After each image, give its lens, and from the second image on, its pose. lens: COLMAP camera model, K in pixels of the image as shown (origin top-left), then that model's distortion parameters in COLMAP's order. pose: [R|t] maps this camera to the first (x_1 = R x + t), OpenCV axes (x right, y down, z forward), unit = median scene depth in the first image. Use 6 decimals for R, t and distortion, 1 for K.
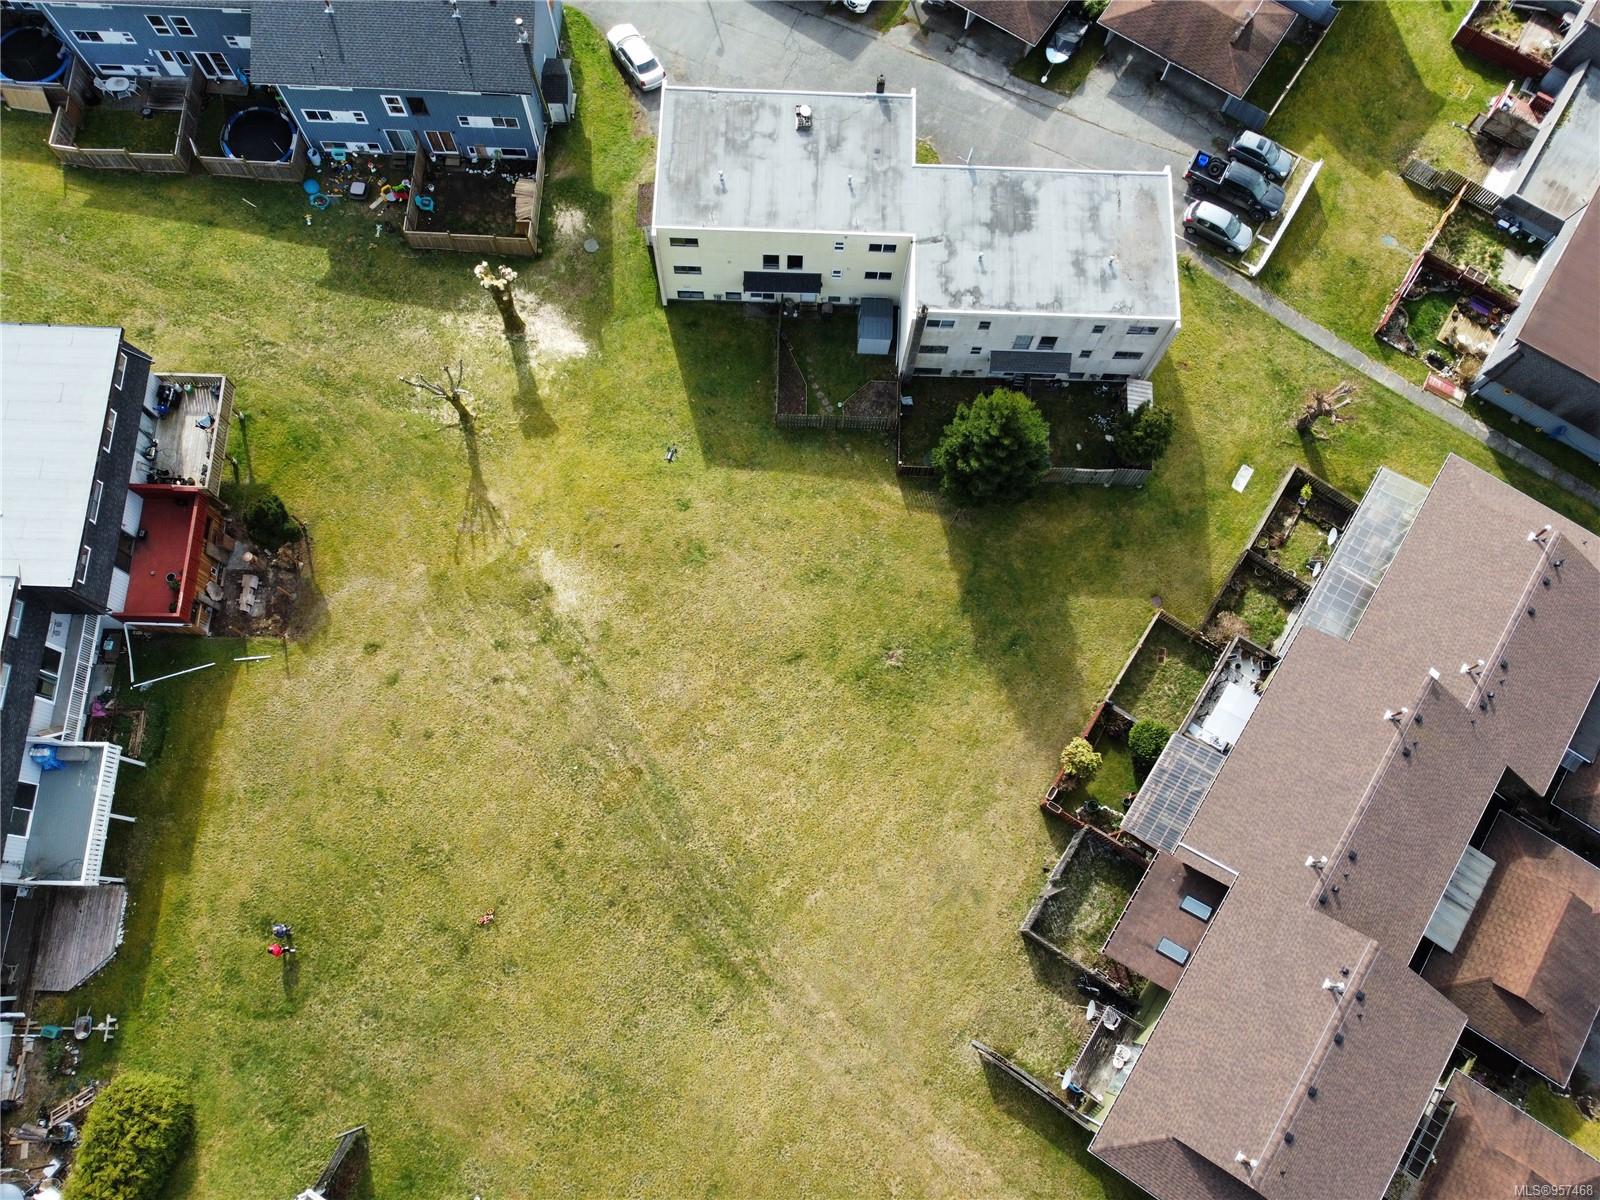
lens RADIAL K [[1216.7, 0, 786.6], [0, 1216.7, 610.8], [0, 0, 1]] dist [0.006294, -0.011673]
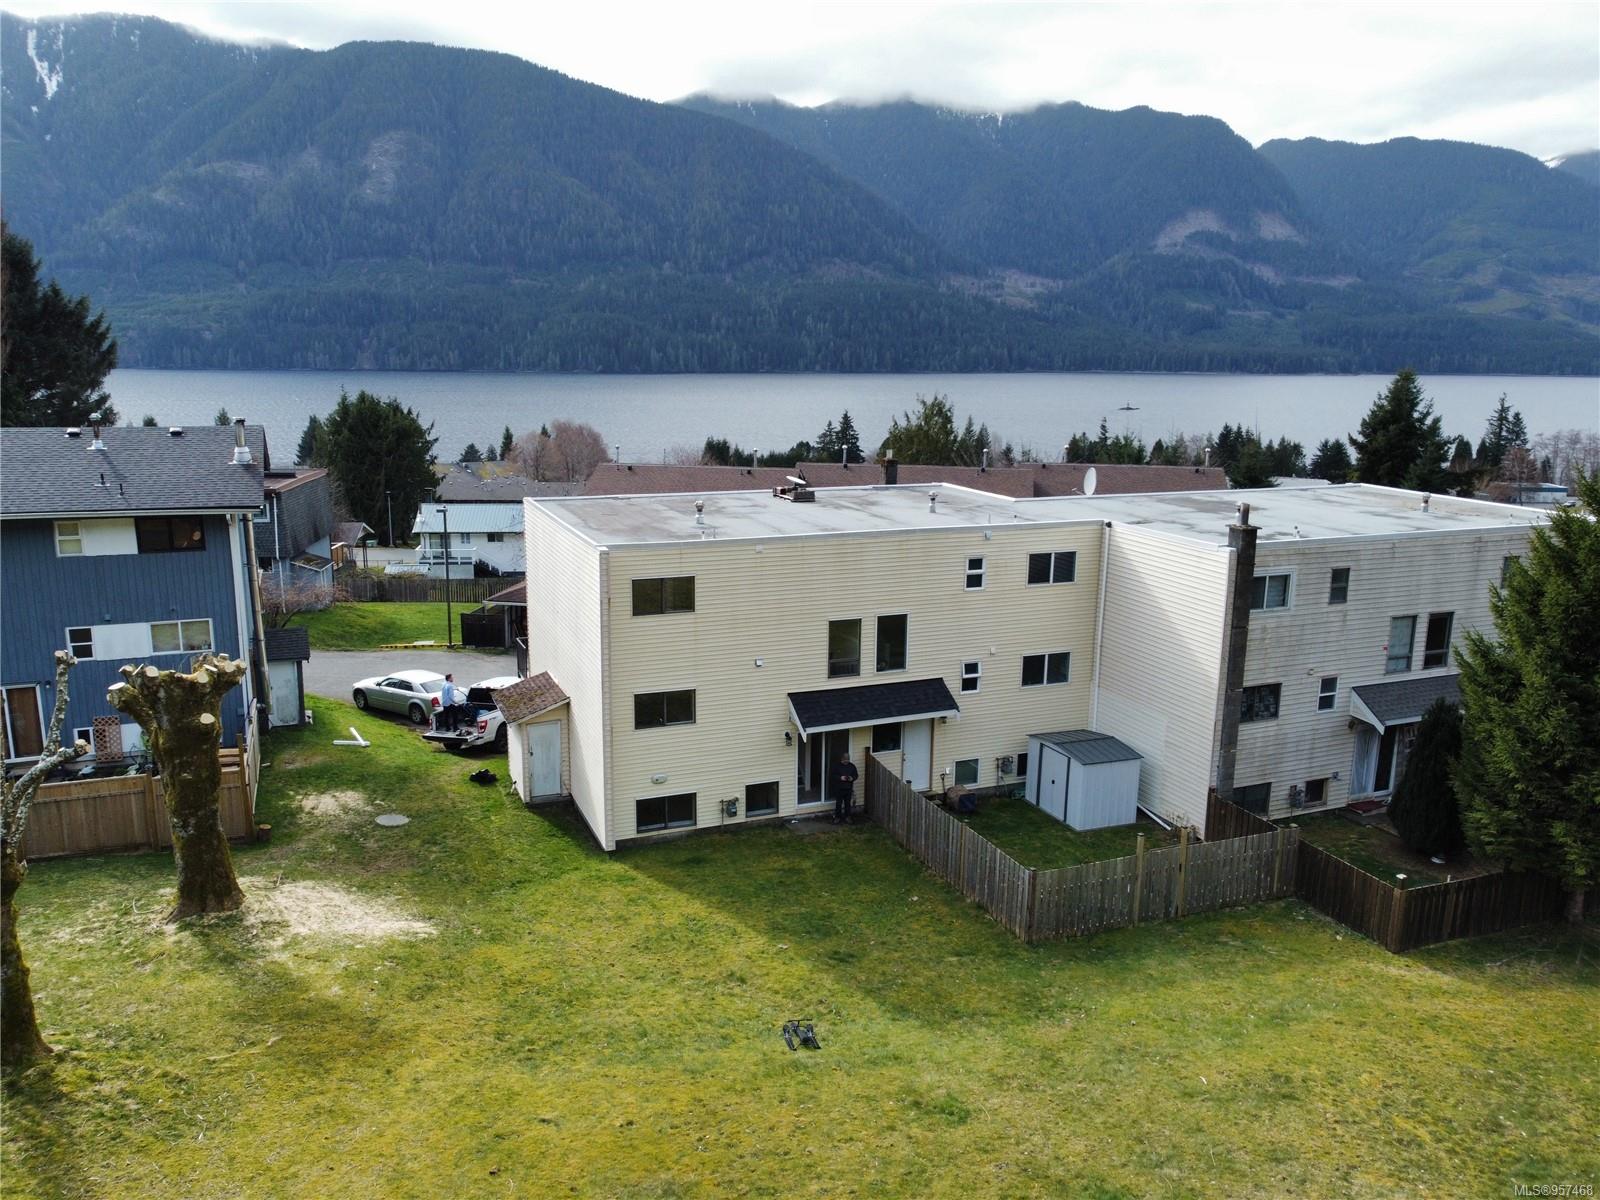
lens RADIAL K [[1216.7, 0, 793.4], [0, 1216.7, 610.7], [0, 0, 1]] dist [0.006294, -0.011673]
pose [[0.914974, -0.095251, 0.392110, -0.203081], [0.388858, 0.467648, -0.793785, 0.057127], [-0.107761, 0.878768, 0.464925, 0.768673]]
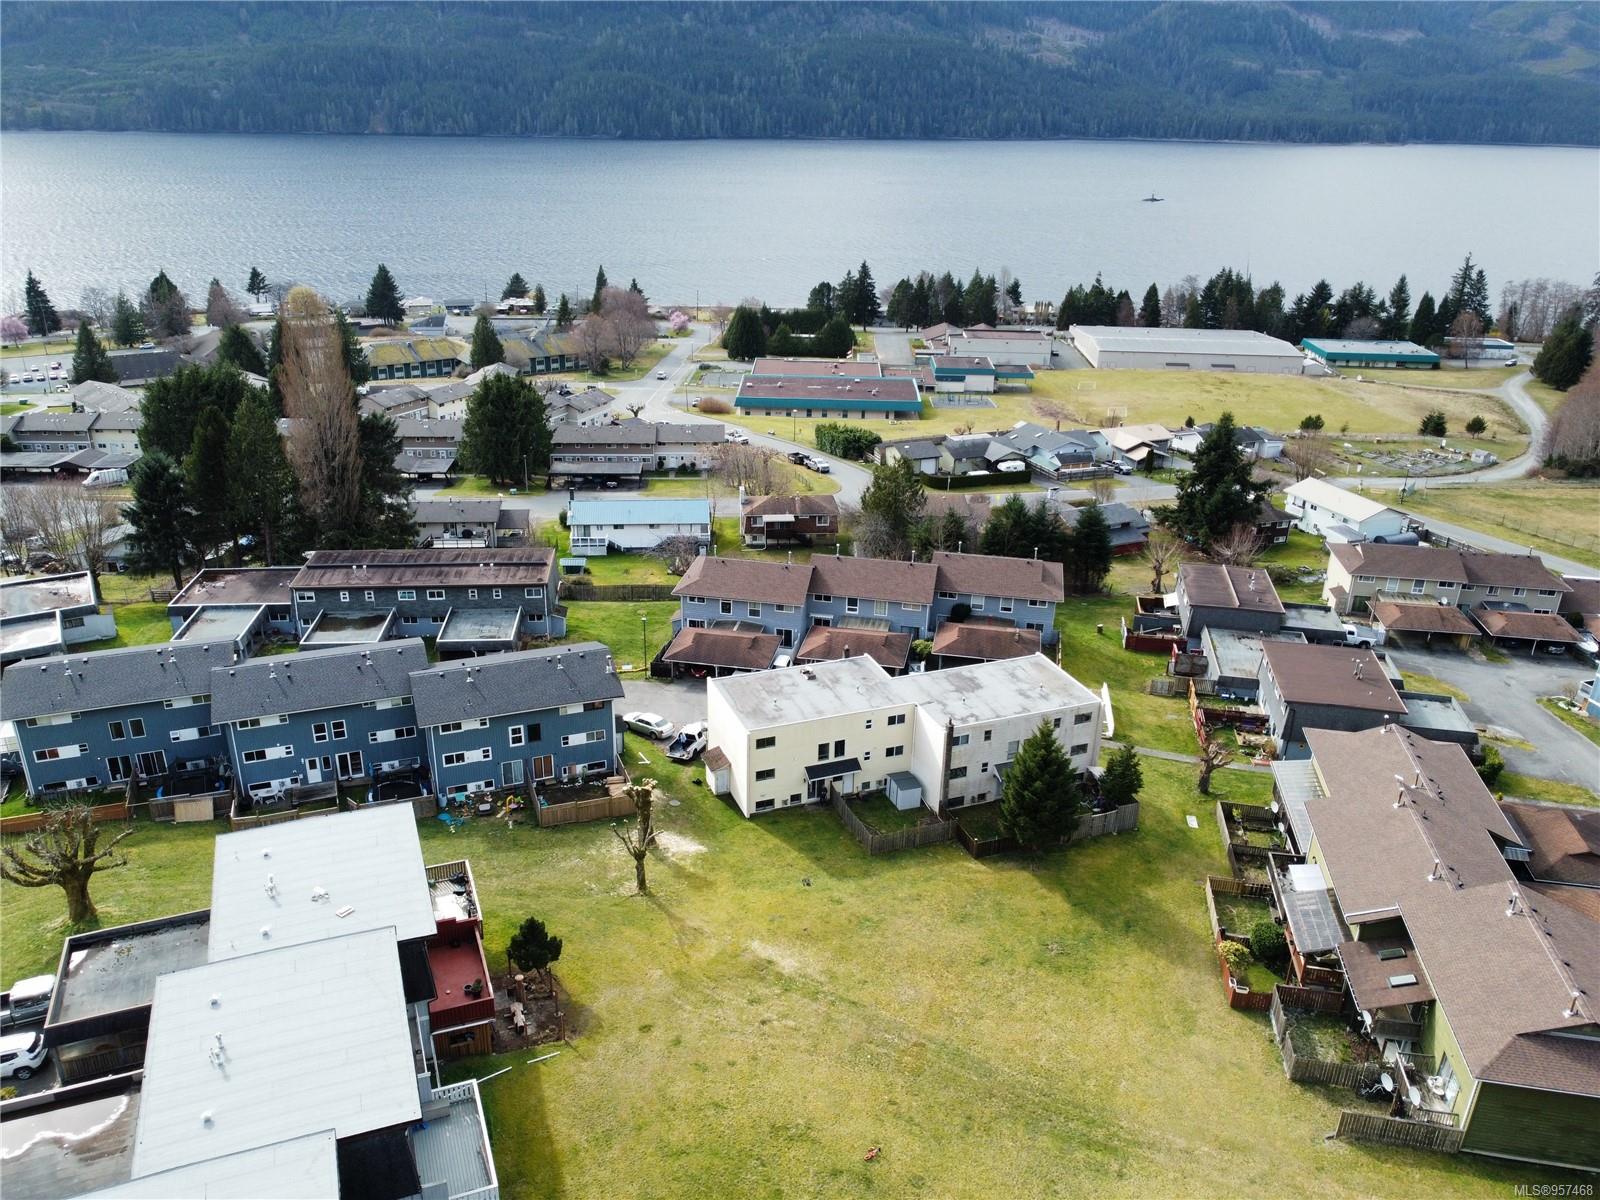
lens RADIAL K [[1216.7, 0, 793.2], [0, 1216.7, 586.5], [0, 0, 1]] dist [0.006294, -0.011673]
pose [[0.922691, -0.147575, 0.356178, -0.497571], [0.369880, 0.599467, -0.709808, 0.553262], [-0.108767, 0.786677, 0.607708, 0.024636]]
